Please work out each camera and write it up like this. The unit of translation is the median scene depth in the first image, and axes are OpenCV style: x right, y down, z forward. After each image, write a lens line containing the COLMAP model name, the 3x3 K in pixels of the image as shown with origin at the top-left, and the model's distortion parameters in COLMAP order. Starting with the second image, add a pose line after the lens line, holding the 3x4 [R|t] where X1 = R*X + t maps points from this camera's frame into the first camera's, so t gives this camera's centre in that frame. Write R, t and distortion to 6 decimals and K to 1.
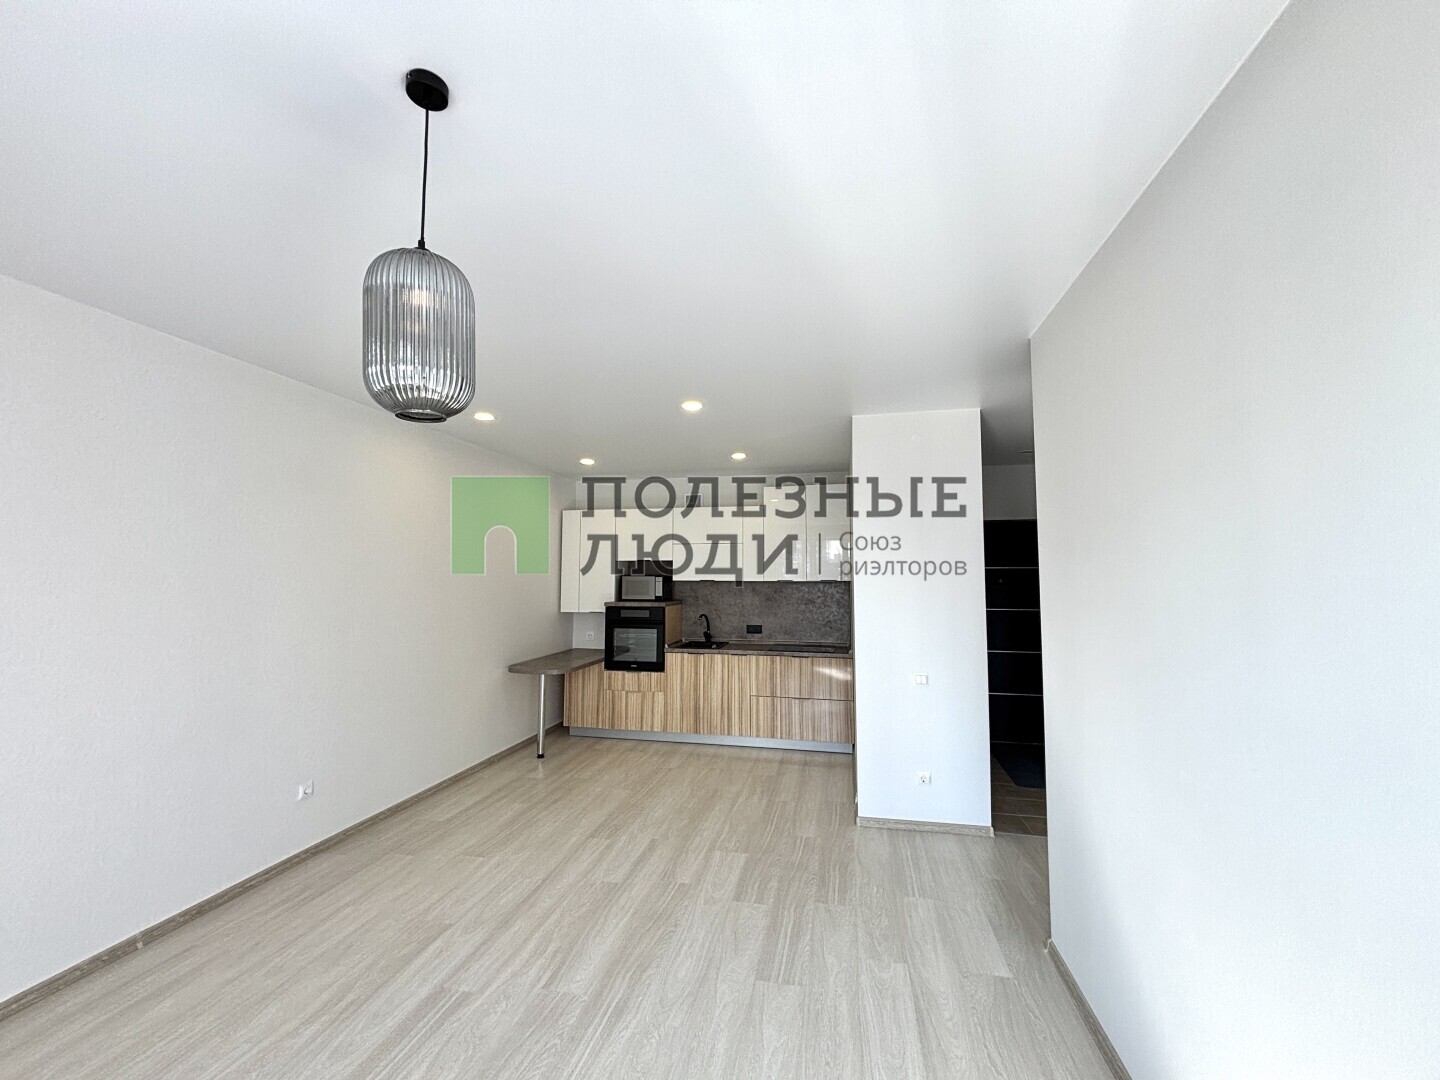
lens RADIAL K [[579.3, 0, 719.2], [0, 579.3, 539.8], [0, 0, 1]] dist [0.002413, 0.000105]
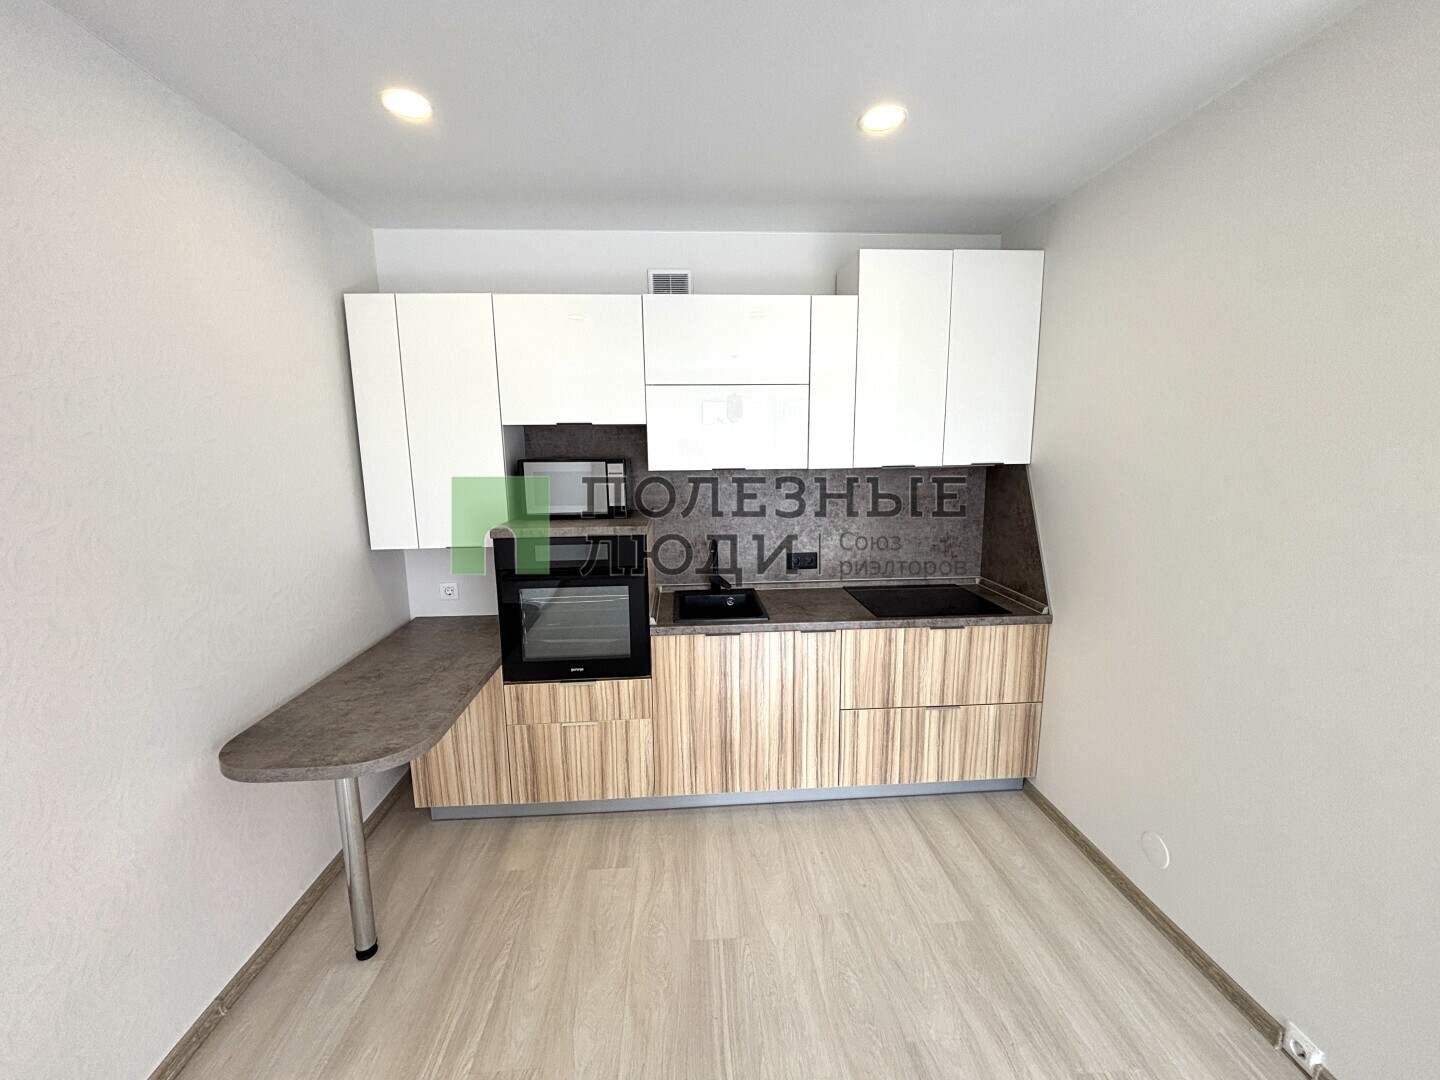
lens RADIAL K [[579.3, 0, 727.5], [0, 579.3, 541.3], [0, 0, 1]] dist [0.002413, 0.000105]
pose [[0.956717, -0.059594, 0.284853, -0.159660], [-0.008133, 0.972951, 0.230868, 0.021437], [-0.290907, -0.223192, 0.930354, 0.588816]]
